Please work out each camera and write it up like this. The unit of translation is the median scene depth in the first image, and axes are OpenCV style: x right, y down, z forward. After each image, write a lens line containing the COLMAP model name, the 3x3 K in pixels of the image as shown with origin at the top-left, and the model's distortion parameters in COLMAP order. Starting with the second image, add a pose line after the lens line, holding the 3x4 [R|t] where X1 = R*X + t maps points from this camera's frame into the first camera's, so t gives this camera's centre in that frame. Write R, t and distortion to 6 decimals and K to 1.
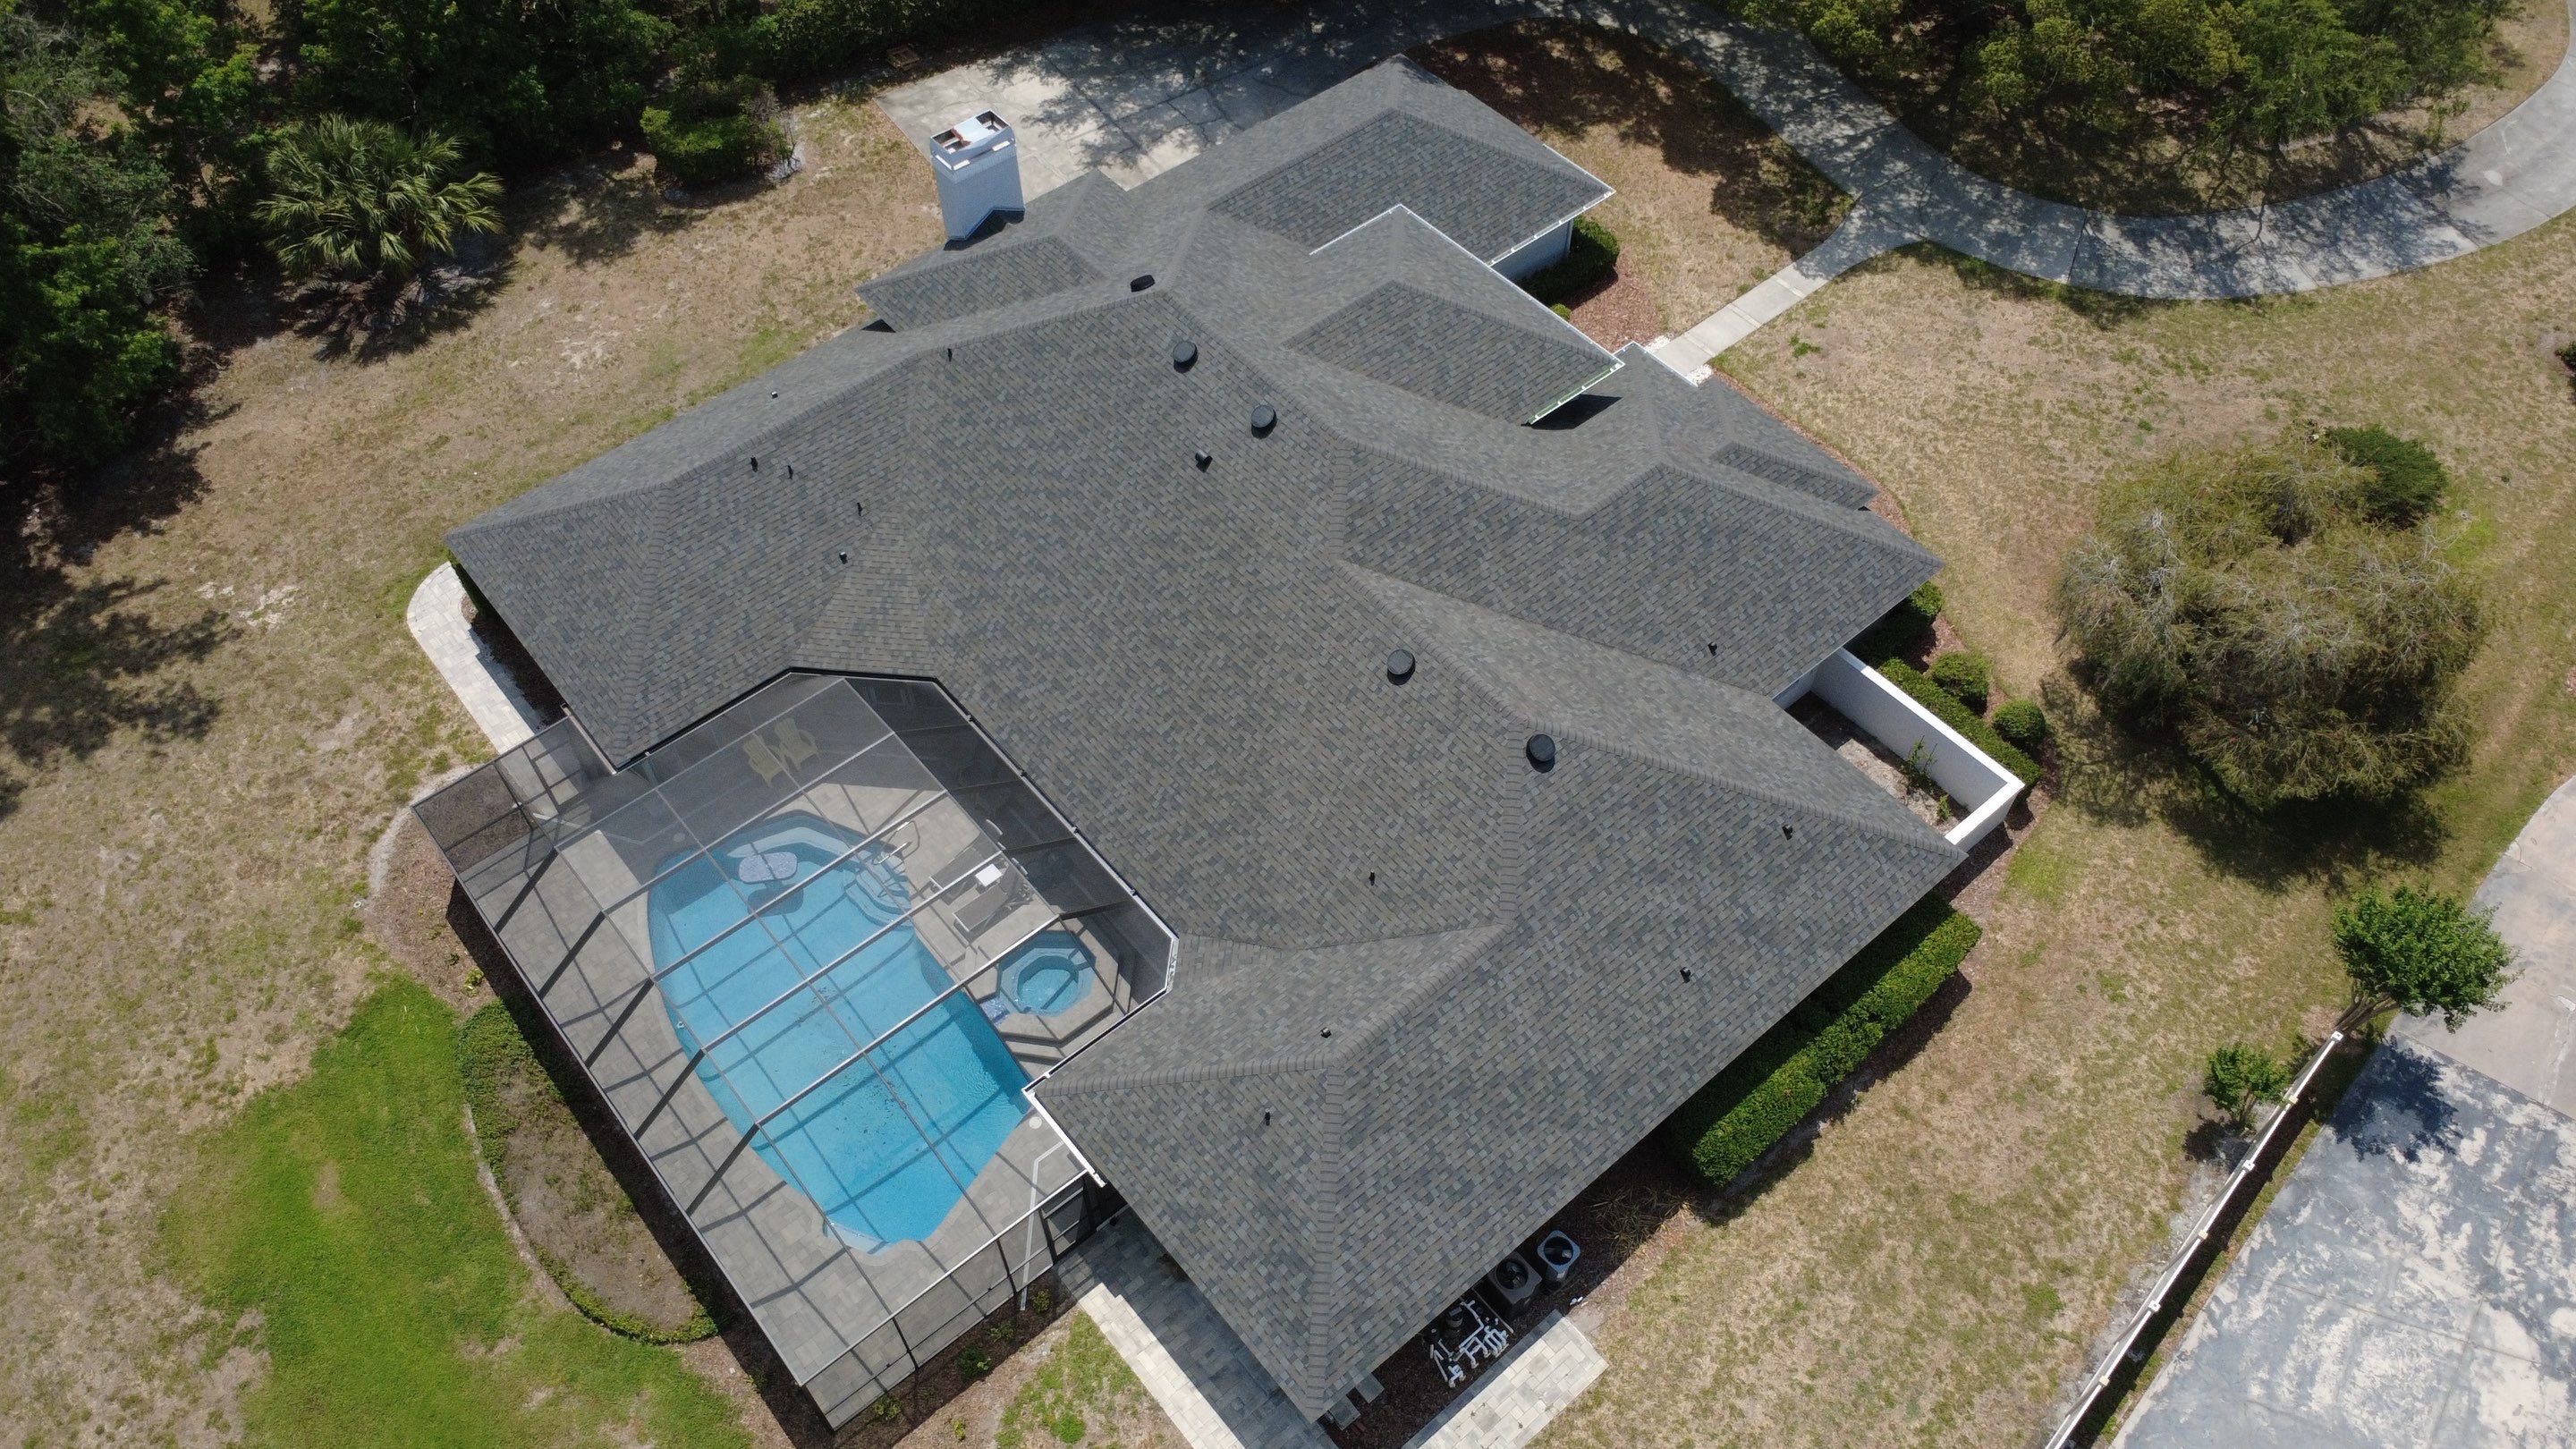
lens RADIAL K [[1878.2, 0, 1283.4], [0, 1878.2, 719.2], [0, 0, 1]] dist [0.001954, 0.001069]
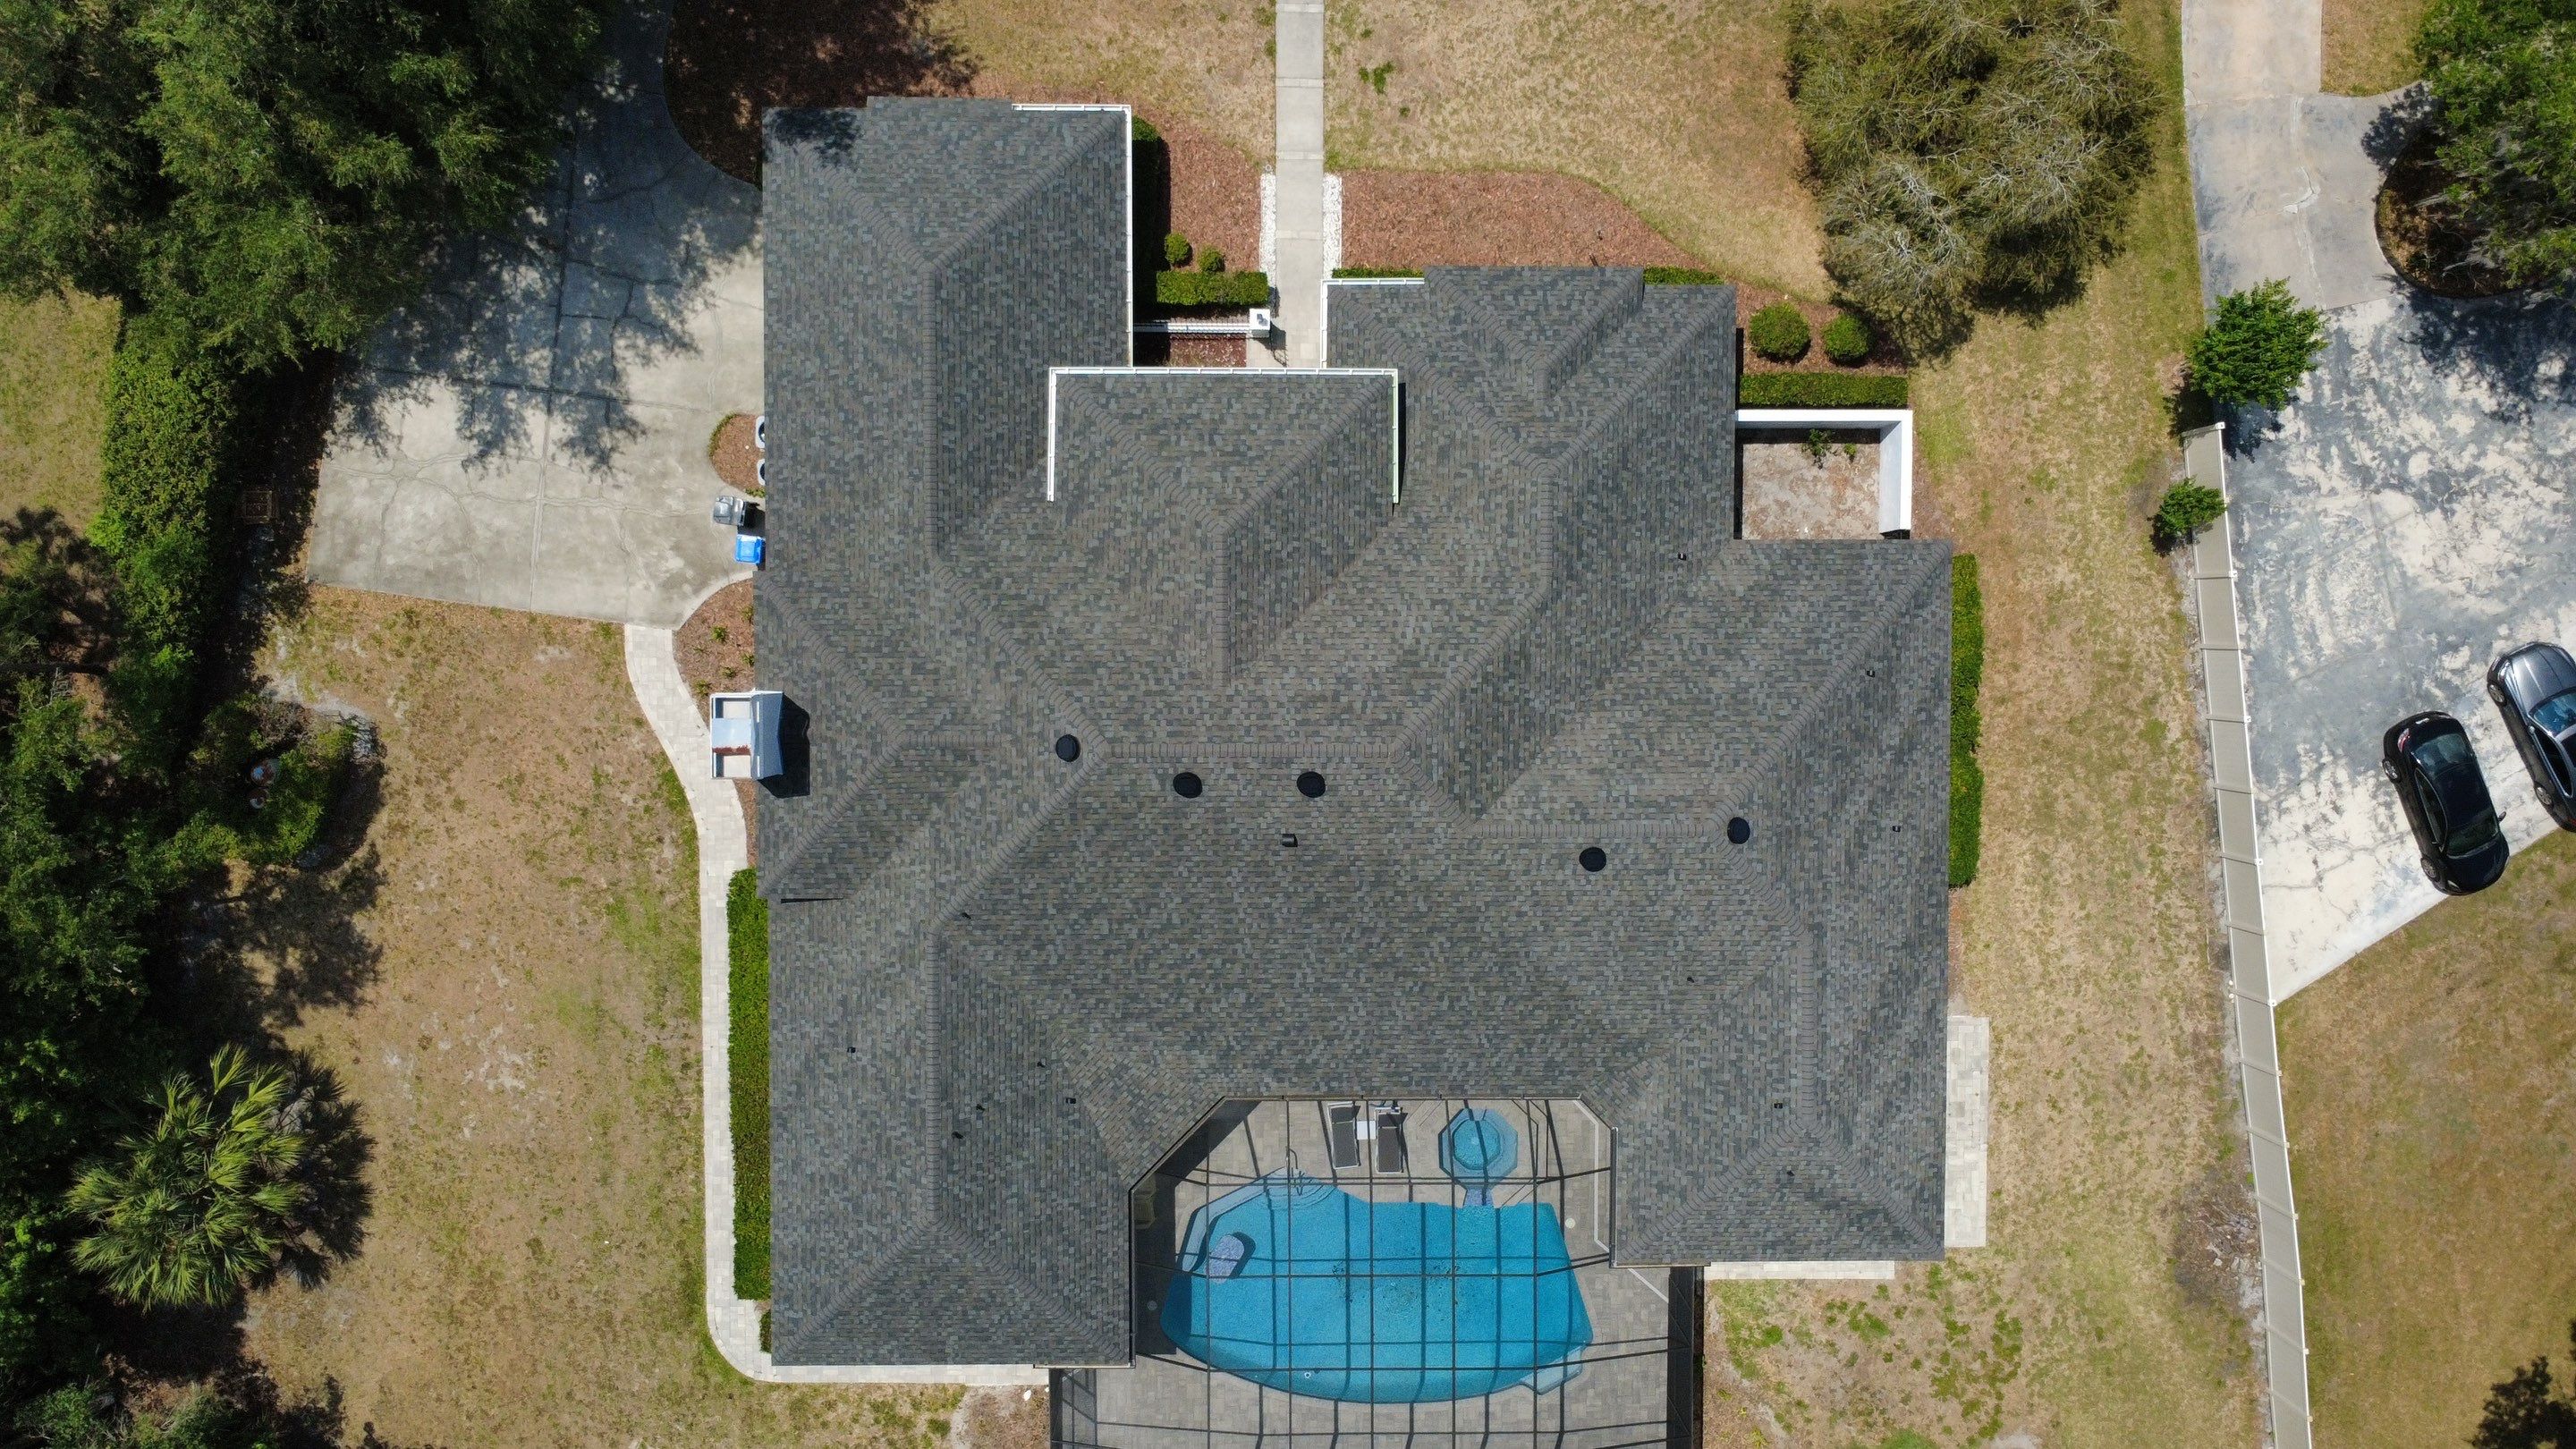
lens RADIAL K [[1878.2, 0, 1283.4], [0, 1878.2, 719.2], [0, 0, 1]] dist [0.001954, 0.001069]
pose [[0.641850, -0.766805, -0.006232, 0.012472], [0.595282, 0.493121, 0.634407, -0.776246], [-0.483393, -0.410904, 0.772974, 0.213329]]
